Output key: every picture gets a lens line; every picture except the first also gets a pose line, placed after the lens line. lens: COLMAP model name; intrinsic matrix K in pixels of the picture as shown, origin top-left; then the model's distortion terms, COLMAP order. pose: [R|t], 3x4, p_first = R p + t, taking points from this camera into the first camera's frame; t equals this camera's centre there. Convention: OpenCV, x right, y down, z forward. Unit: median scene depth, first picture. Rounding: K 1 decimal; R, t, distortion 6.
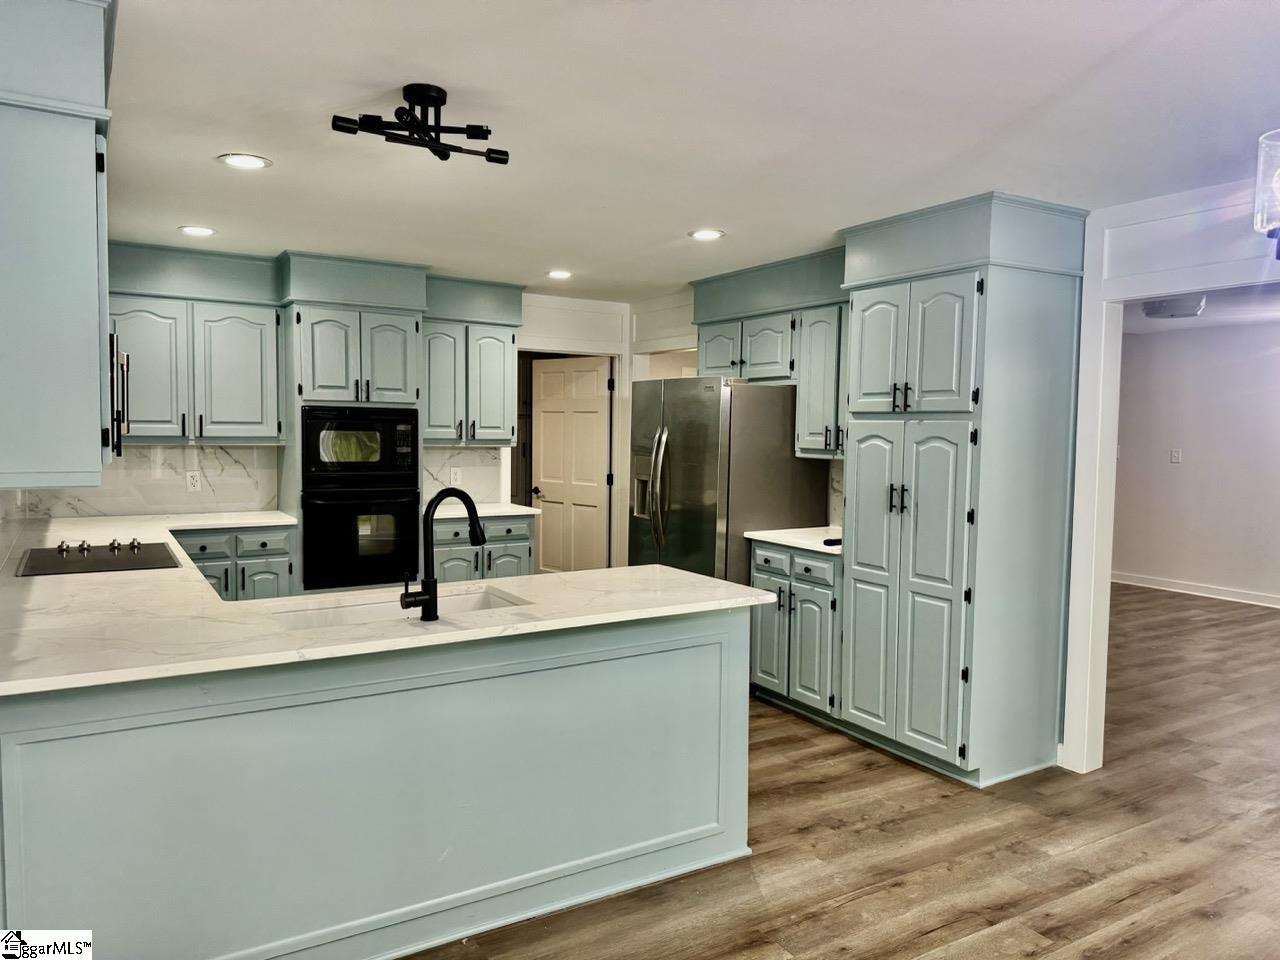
lens RADIAL K [[893.6, 0, 638.1], [0, 893.6, 482.7], [0, 0, 1]] dist [0.079262, -0.116633]
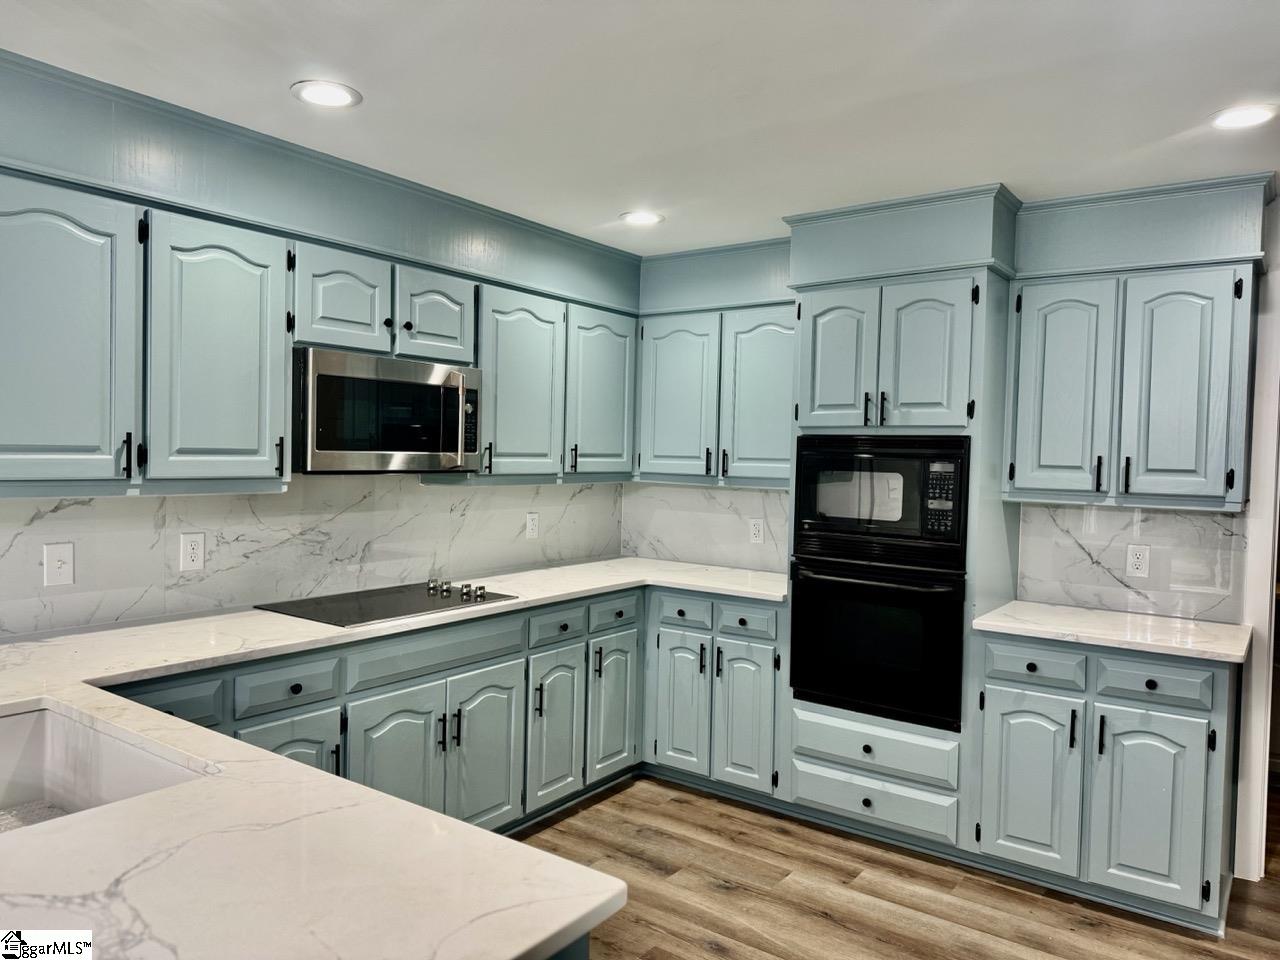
lens RADIAL K [[893.6, 0, 633.9], [0, 893.6, 478.9], [0, 0, 1]] dist [0.079262, -0.116633]
pose [[0.385181, 0.020877, -0.922605, 0.275555], [-0.076658, 0.997013, -0.009443, -0.042661], [0.919652, 0.074363, 0.385630, 0.763691]]
